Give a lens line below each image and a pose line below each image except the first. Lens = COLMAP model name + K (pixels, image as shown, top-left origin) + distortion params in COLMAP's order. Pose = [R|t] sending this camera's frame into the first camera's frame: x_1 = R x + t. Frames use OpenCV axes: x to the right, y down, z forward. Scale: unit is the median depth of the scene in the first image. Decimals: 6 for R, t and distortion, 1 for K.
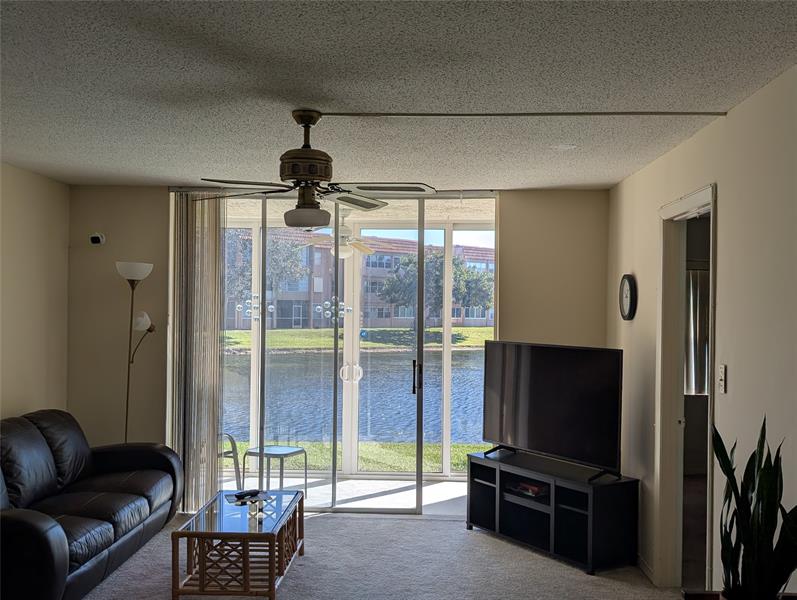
lens RADIAL K [[815.9, 0, 395.6], [0, 815.9, 305.4], [0, 0, 1]] dist [-0.075442, 0.000000]
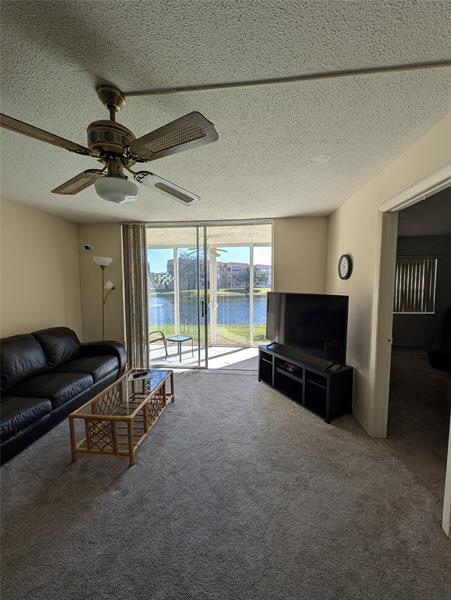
lens RADIAL K [[225.6, 0, 229.3], [0, 225.6, 301.3], [0, 0, 1]] dist [0.003271, 0.000062]
pose [[0.998503, -0.009503, -0.053866, 0.049450], [0.013931, 0.996499, 0.082430, 0.021065], [0.052894, -0.083057, 0.995140, 0.461303]]
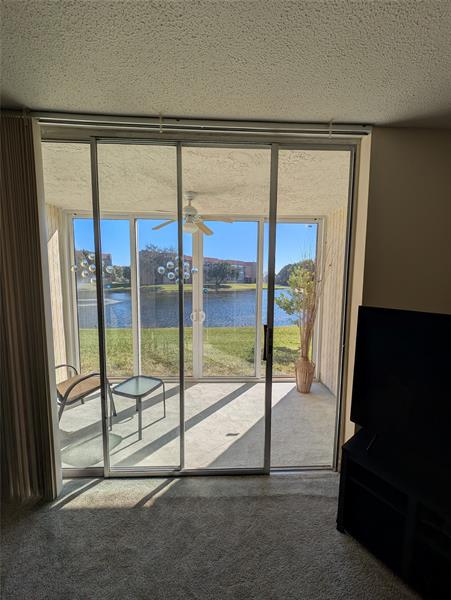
lens RADIAL K [[225.6, 0, 229.4], [0, 225.6, 301.9], [0, 0, 1]] dist [0.003271, 0.000062]
pose [[0.996608, -0.009159, 0.081790, -0.044453], [0.000335, 0.994232, 0.107253, 0.015159], [-0.082300, -0.106862, 0.990862, 0.860310]]
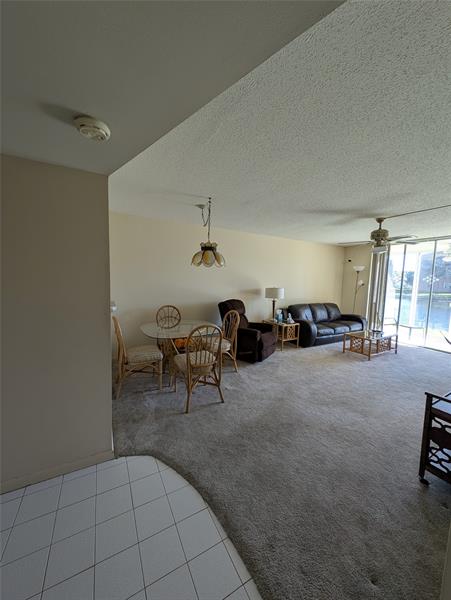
lens RADIAL K [[225.6, 0, 225.0], [0, 225.6, 301.0], [0, 0, 1]] dist [0.003271, 0.000062]
pose [[0.521653, 0.081516, -0.849255, 0.271216], [-0.014191, 0.996116, 0.086896, 0.026531], [0.853040, -0.033277, 0.520784, -0.059611]]
